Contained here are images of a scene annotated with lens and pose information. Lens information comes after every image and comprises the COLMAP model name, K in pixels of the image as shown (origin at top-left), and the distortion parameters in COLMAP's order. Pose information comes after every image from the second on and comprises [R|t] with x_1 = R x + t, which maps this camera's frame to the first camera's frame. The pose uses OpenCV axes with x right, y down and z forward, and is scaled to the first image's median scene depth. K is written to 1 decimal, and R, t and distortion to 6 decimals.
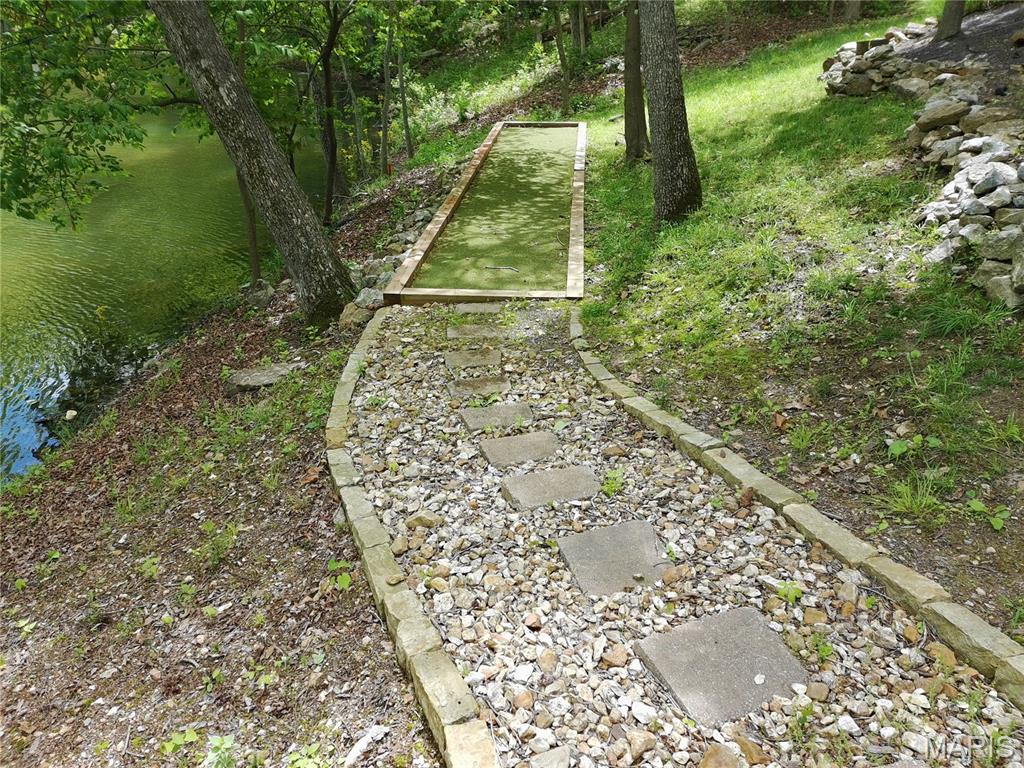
lens RADIAL K [[746.3, 0, 514.8], [0, 746.3, 382.6], [0, 0, 1]] dist [0.062960, -0.064401]
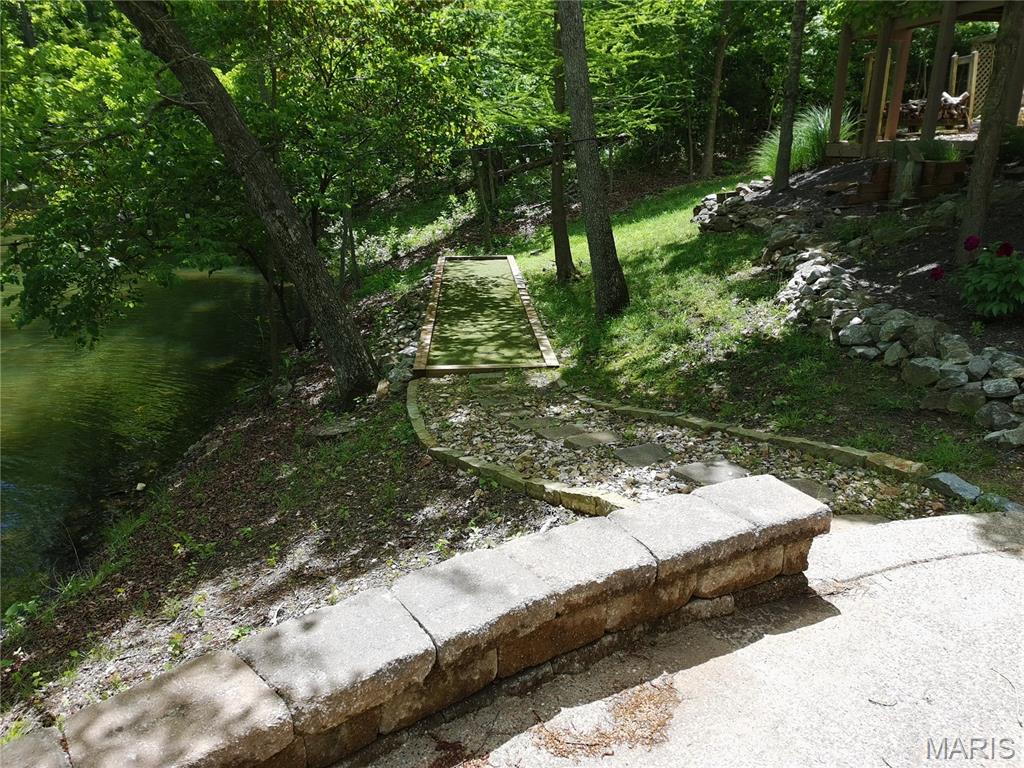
lens RADIAL K [[746.3, 0, 506.4], [0, 746.3, 388.5], [0, 0, 1]] dist [0.062960, -0.064401]
pose [[0.990292, -0.040572, 0.132947, -0.131964], [0.062379, 0.984449, -0.164222, 0.103139], [-0.124217, 0.170921, 0.977423, -0.239011]]
